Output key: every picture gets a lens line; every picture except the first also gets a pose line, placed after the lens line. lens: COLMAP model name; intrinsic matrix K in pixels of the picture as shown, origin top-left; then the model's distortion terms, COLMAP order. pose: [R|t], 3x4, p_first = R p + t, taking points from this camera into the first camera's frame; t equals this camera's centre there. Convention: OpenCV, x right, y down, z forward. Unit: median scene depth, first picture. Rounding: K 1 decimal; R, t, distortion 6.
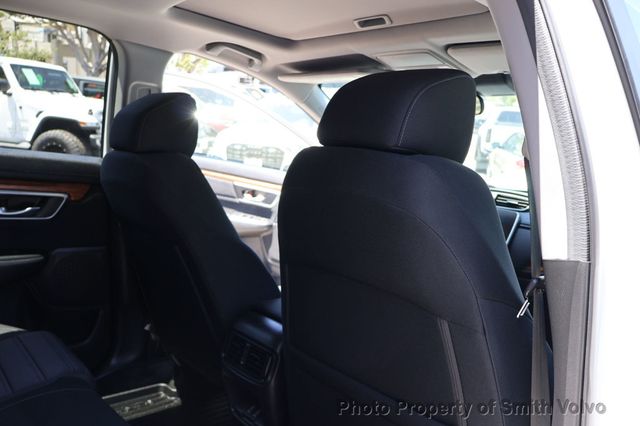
lens RADIAL K [[539.3, 0, 320.0], [0, 539.3, 213.0], [0, 0, 1]] dist [-0.005898, 0.006807]
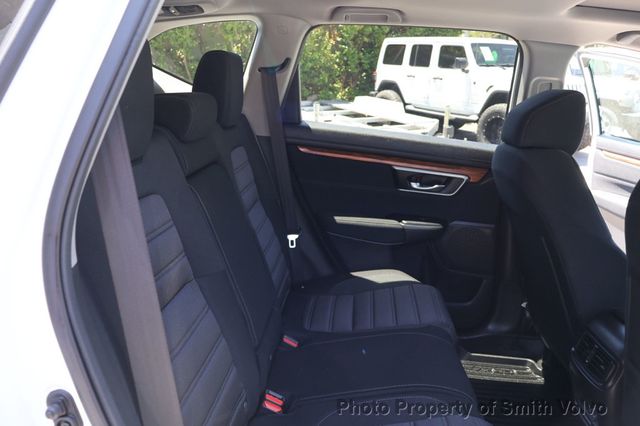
lens RADIAL K [[539.3, 0, 320.0], [0, 539.3, 213.0], [0, 0, 1]] dist [-0.005898, 0.006807]
pose [[0.708176, 0.136928, -0.692631, 0.124545], [-0.098385, 0.990581, 0.095237, -0.035608], [0.699148, 0.000700, 0.714977, -0.061095]]
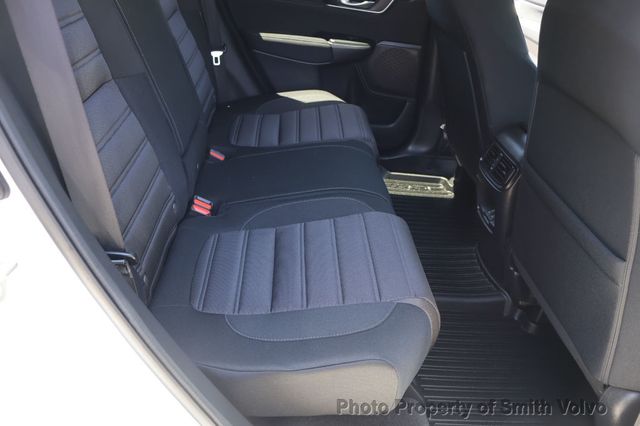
lens RADIAL K [[539.3, 0, 320.0], [0, 539.3, 213.0], [0, 0, 1]] dist [-0.005898, 0.006807]
pose [[0.787828, 0.320076, -0.526193, 0.145813], [-0.132793, 0.922536, 0.362345, 0.003720], [0.601409, -0.215591, 0.769303, -0.072082]]
